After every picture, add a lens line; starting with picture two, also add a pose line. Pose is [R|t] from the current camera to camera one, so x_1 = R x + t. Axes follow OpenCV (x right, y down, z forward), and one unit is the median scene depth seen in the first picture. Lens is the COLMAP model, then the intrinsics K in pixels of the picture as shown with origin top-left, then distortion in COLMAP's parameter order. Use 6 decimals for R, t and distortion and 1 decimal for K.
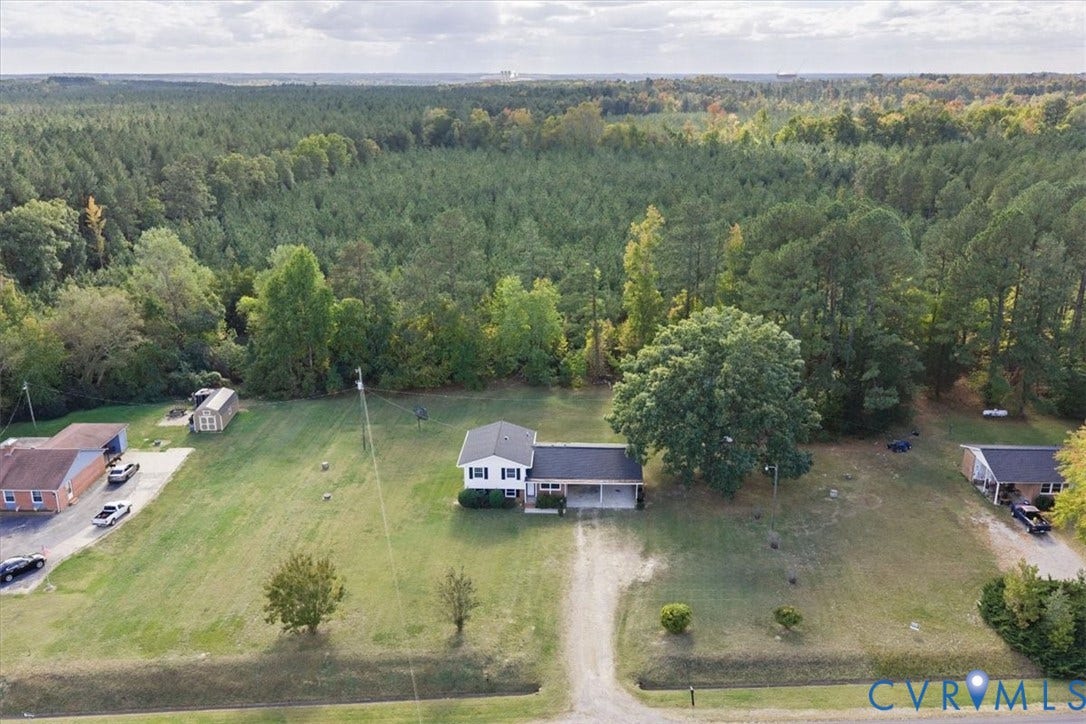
lens RADIAL K [[907.7, 0, 543.2], [0, 907.7, 361.4], [0, 0, 1]] dist [0.004136, -0.000803]
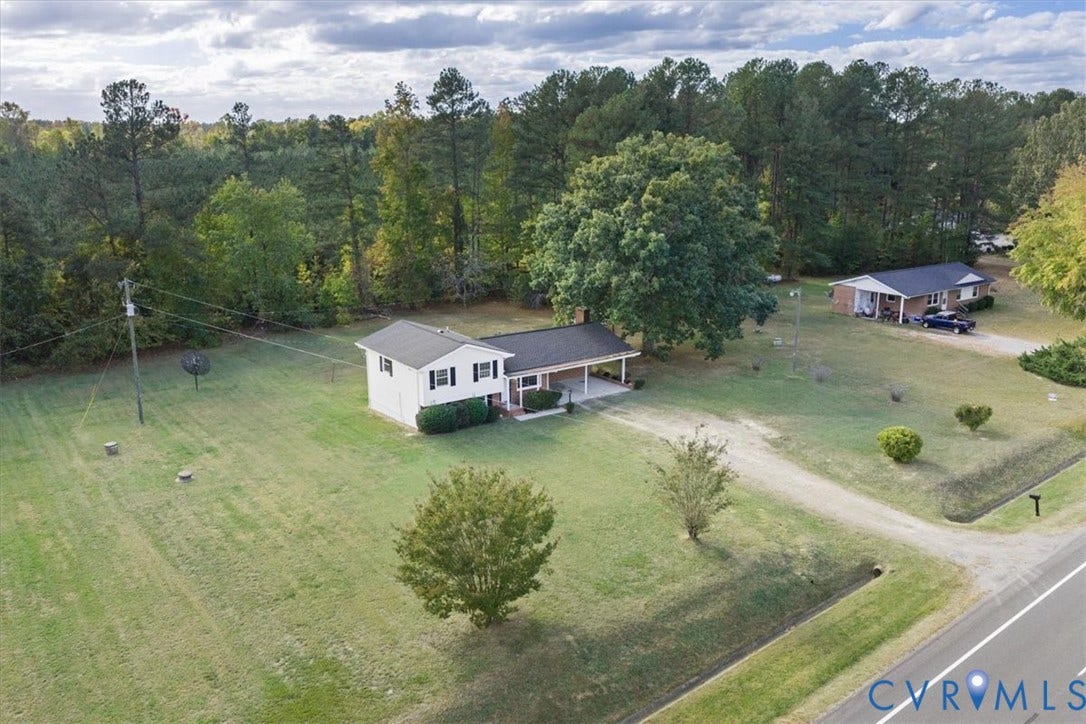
lens RADIAL K [[907.7, 0, 543.2], [0, 907.7, 362.7], [0, 0, 1]] dist [0.004136, -0.000803]
pose [[0.789514, -0.150178, 0.595075, -0.404071], [0.186324, 0.982488, 0.000744, 0.126902], [-0.584766, 0.110289, 0.803670, 0.442664]]
